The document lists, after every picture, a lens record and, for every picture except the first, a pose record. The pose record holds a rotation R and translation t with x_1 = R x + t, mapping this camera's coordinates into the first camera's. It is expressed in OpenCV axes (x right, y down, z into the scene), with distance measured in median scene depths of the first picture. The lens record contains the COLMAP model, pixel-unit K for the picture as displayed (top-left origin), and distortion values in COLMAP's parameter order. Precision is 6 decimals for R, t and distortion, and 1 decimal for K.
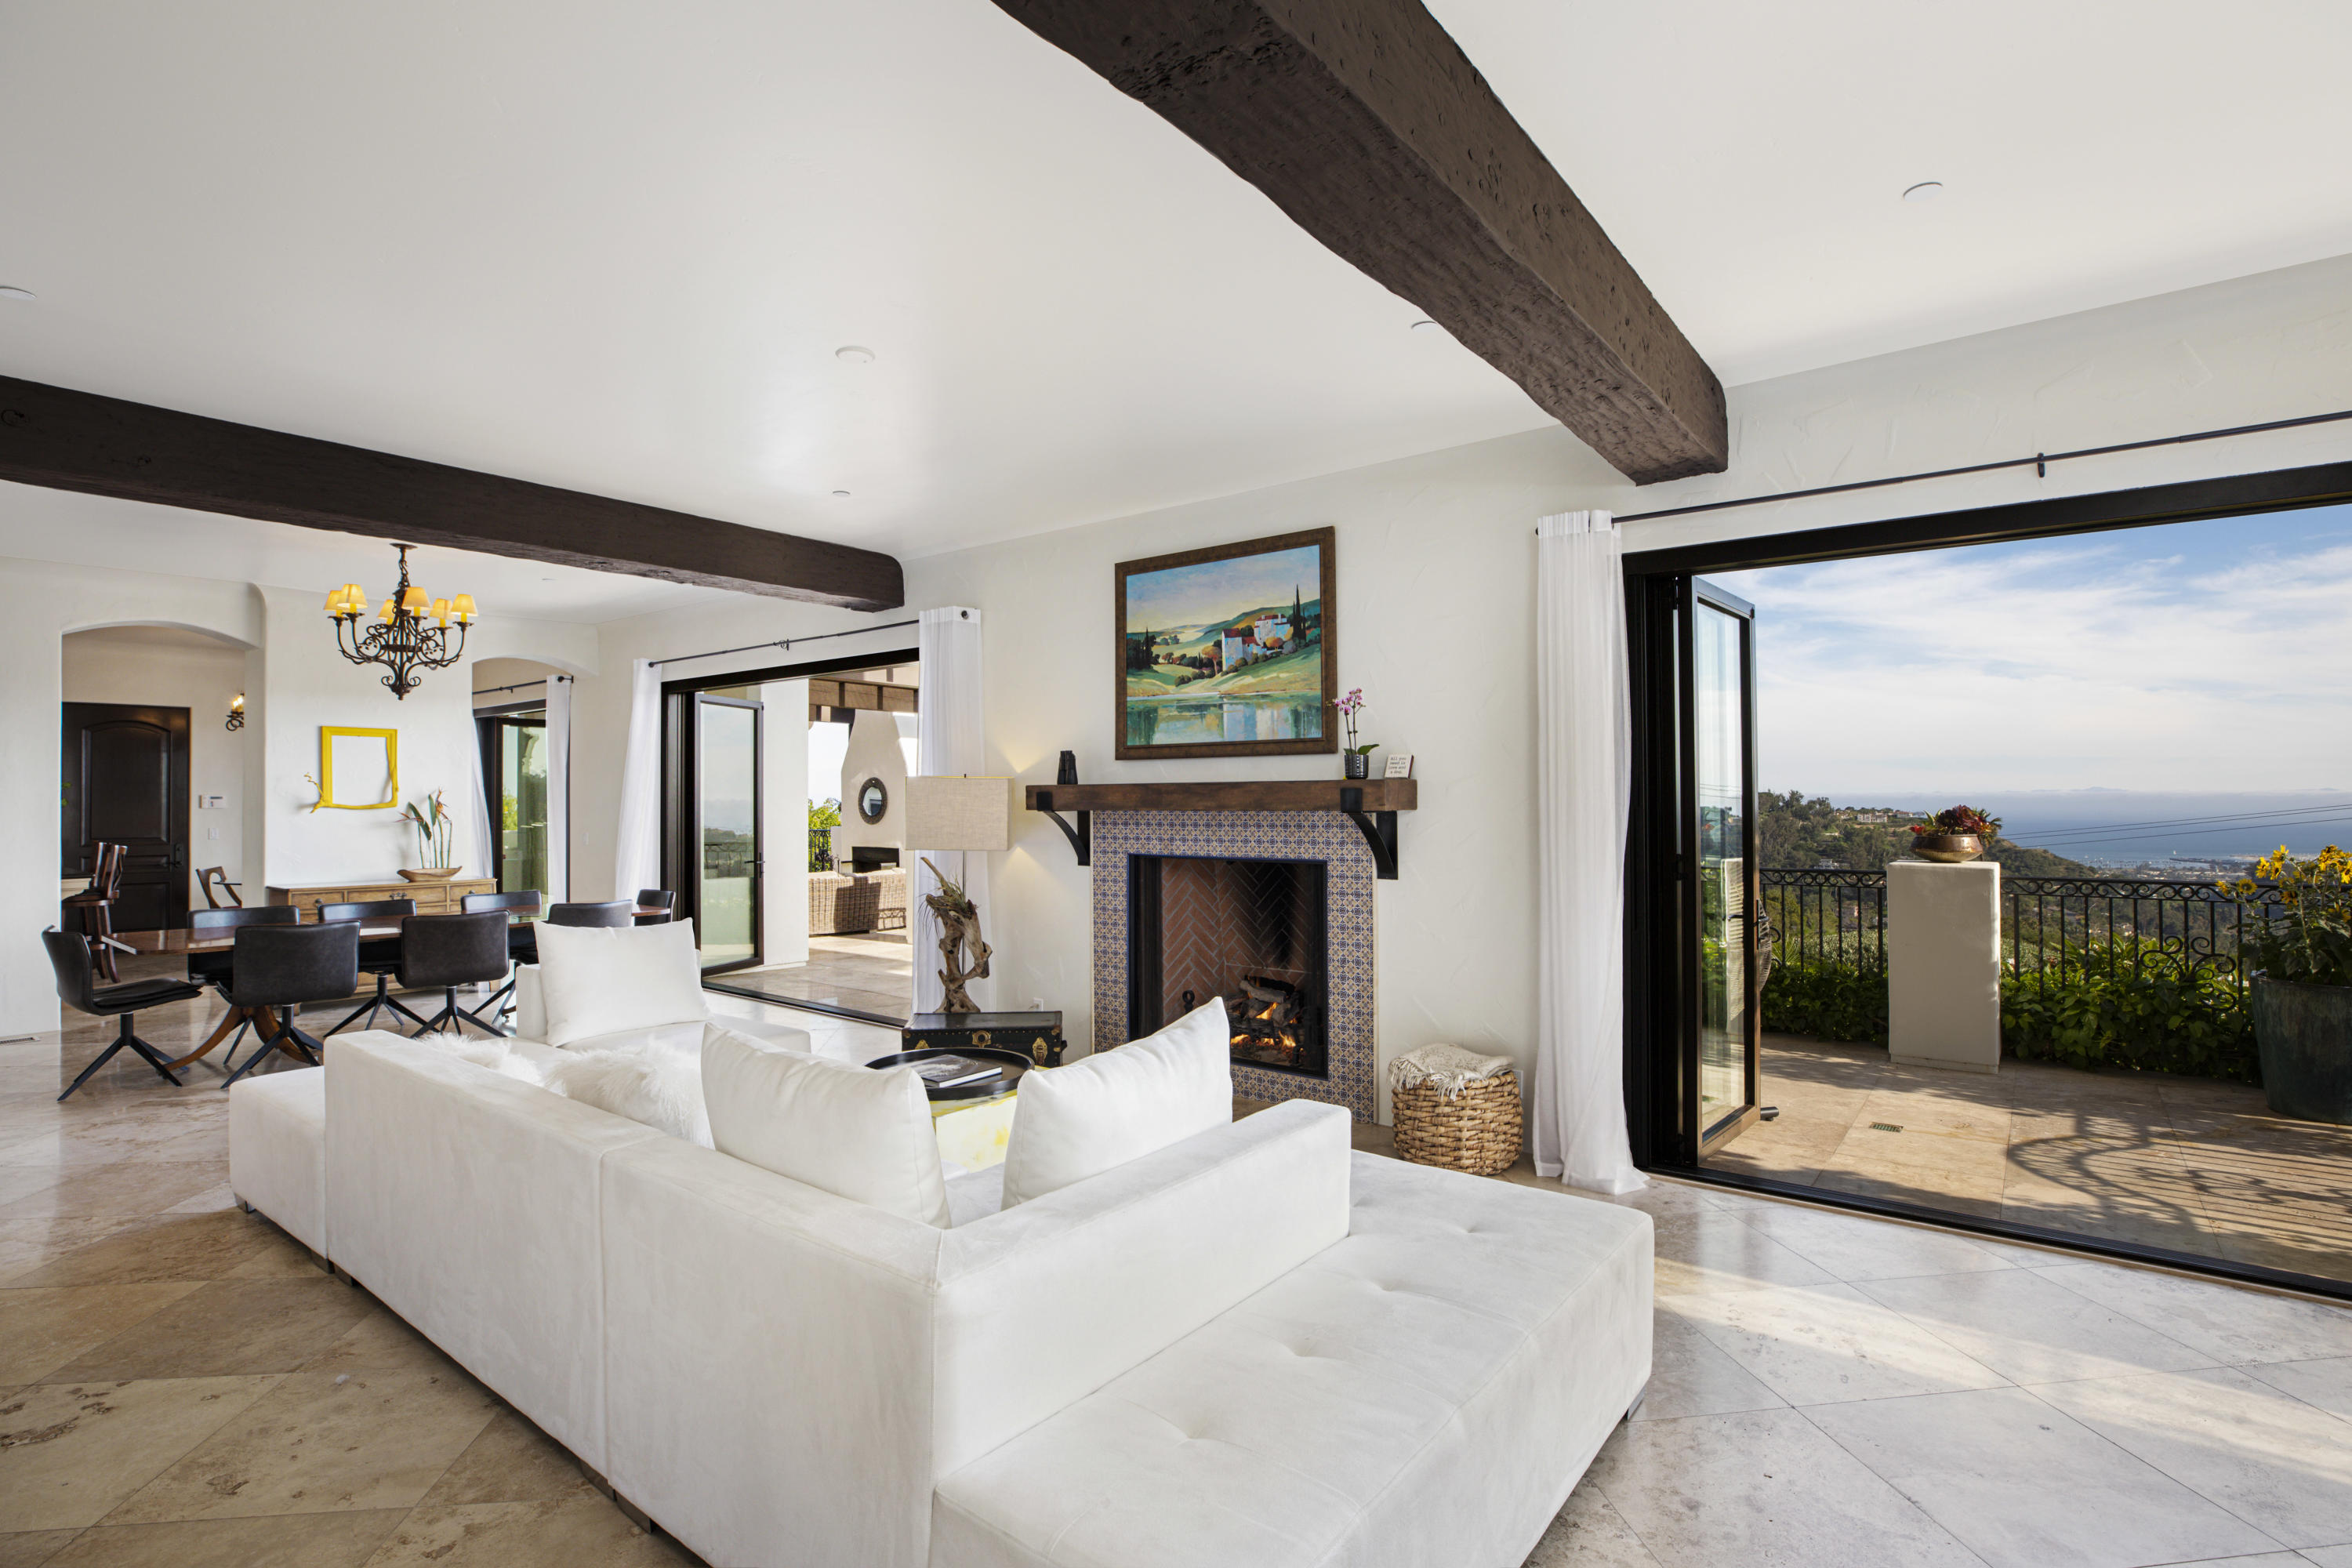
lens RADIAL K [[1104.6, 0, 1184.8], [0, 1104.6, 789.6], [0, 0, 1]] dist [-0.013776, 0.000229]
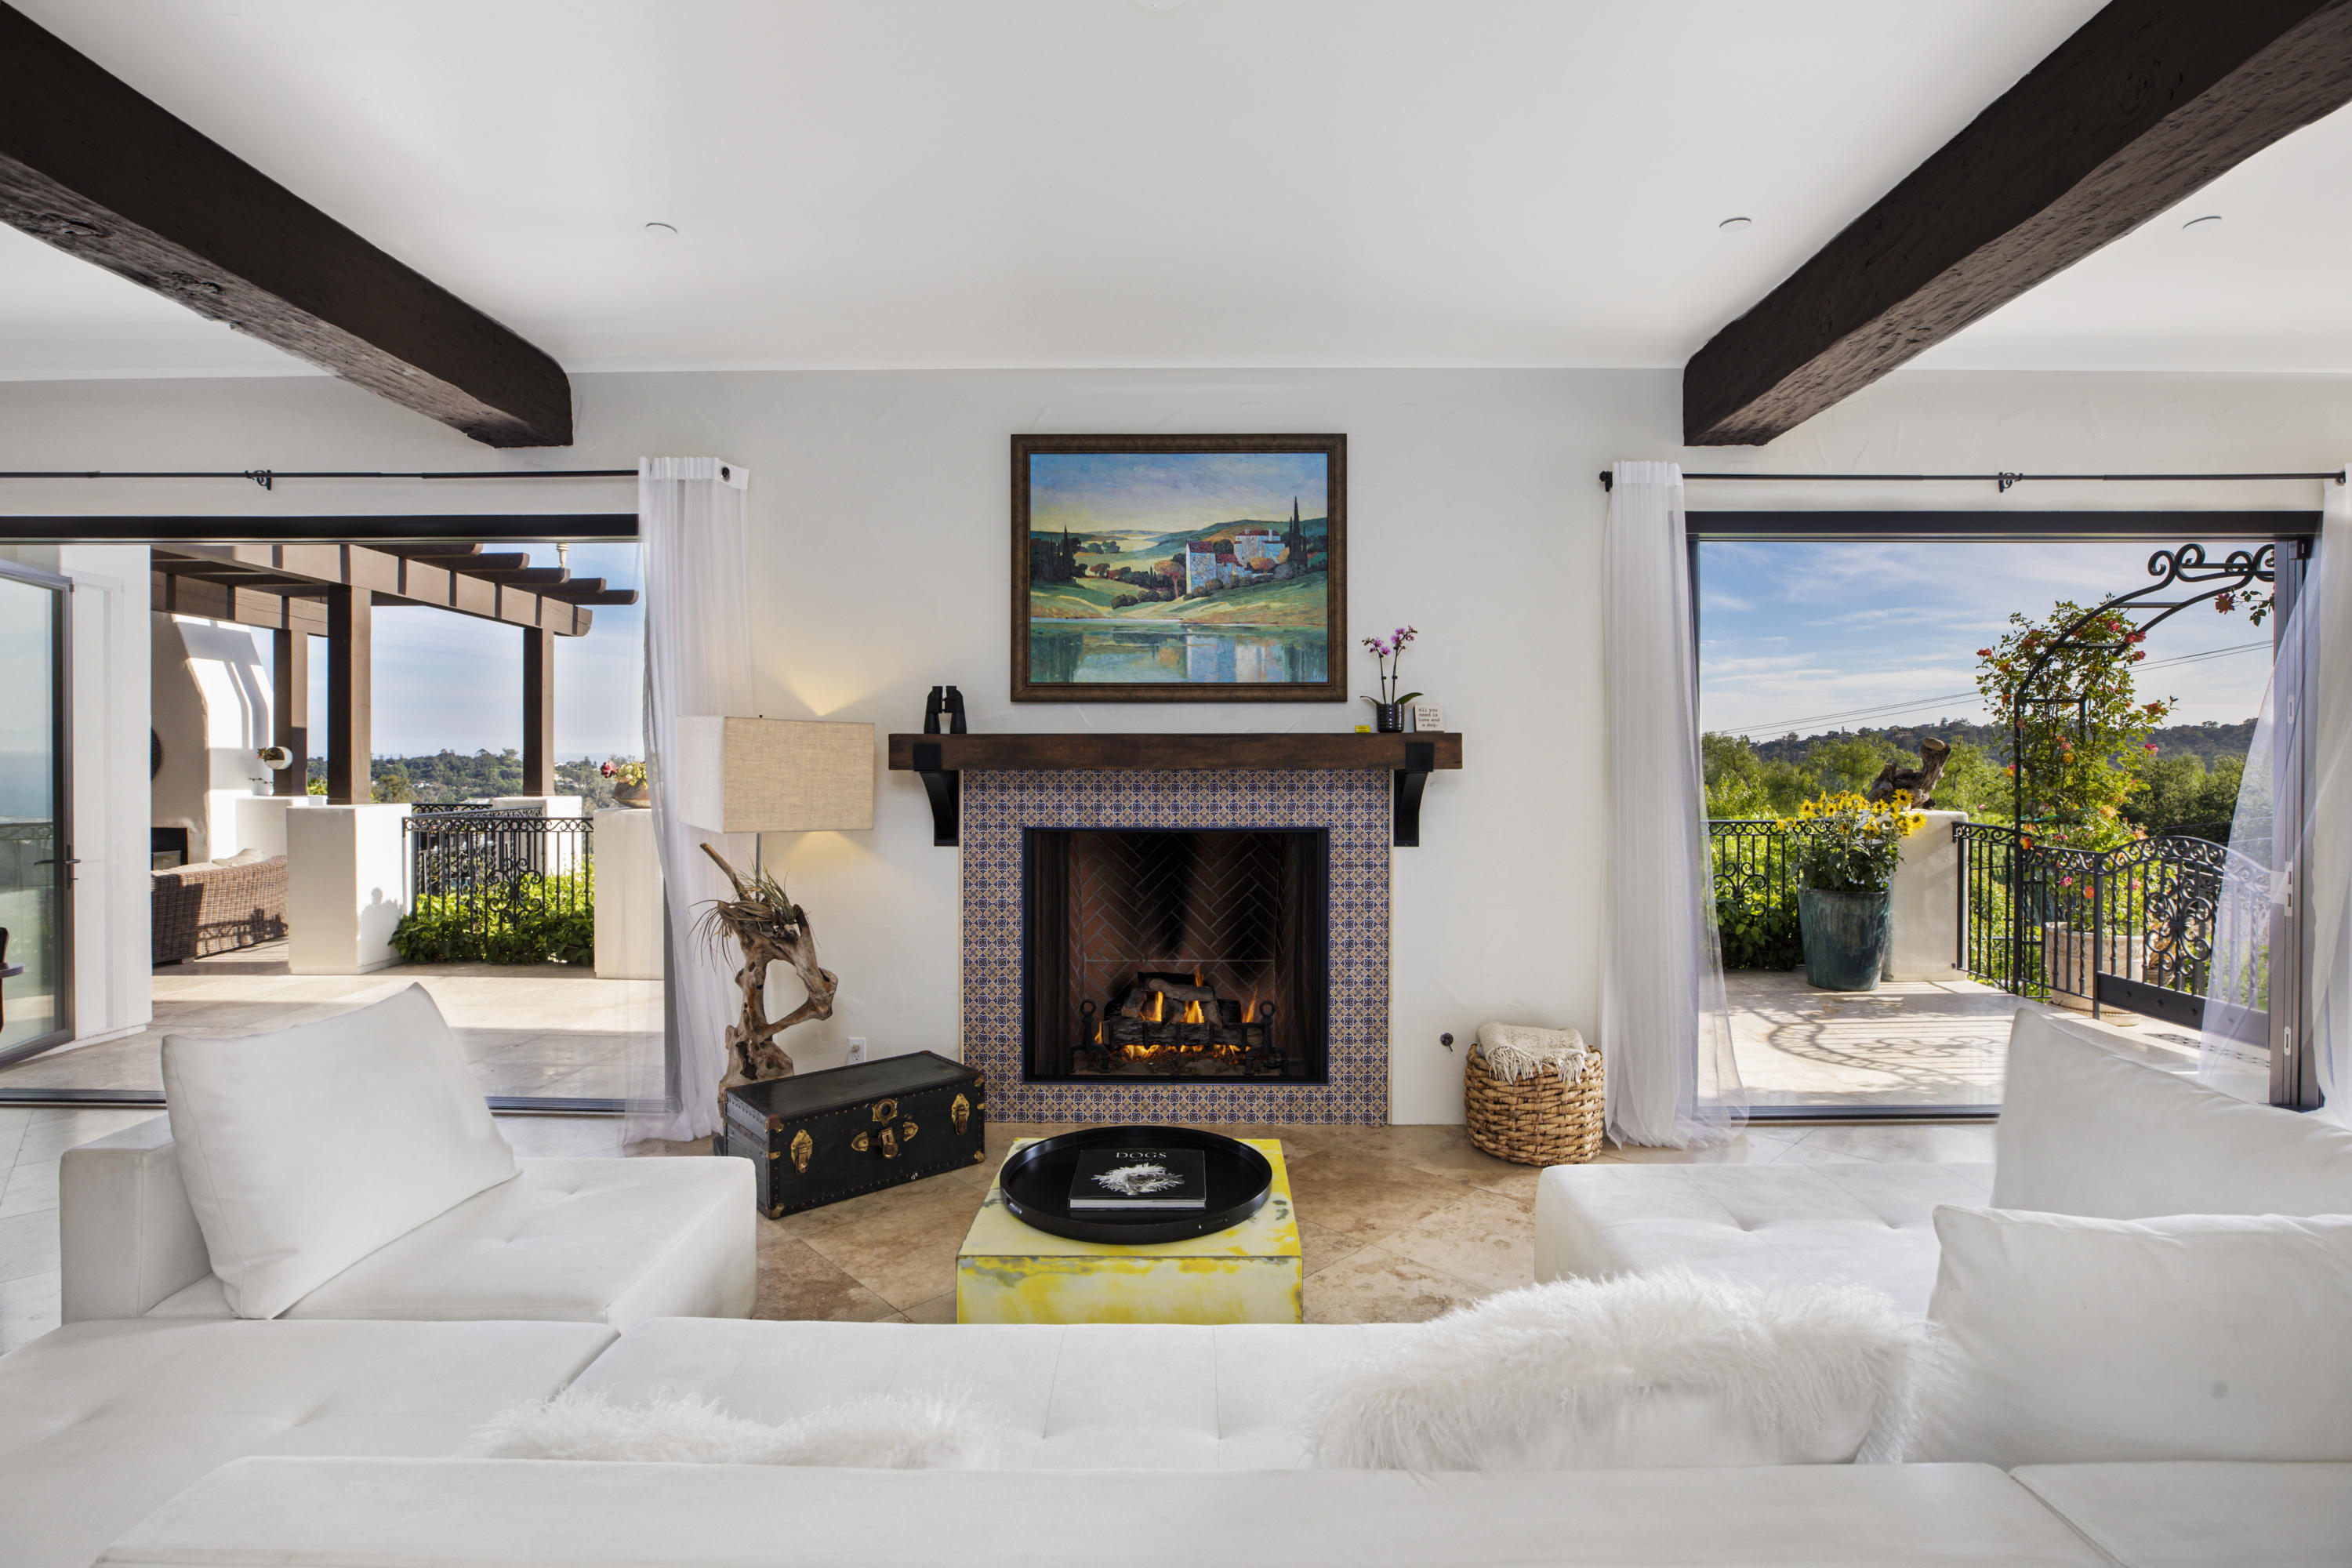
lens RADIAL K [[1104.6, 0, 1177.1], [0, 1104.6, 769.8], [0, 0, 1]] dist [-0.013776, 0.000229]
pose [[0.804420, -0.004045, 0.594047, -0.429599], [-0.008742, 0.999788, 0.018646, 0.004310], [-0.593996, -0.020192, 0.804214, 0.352715]]
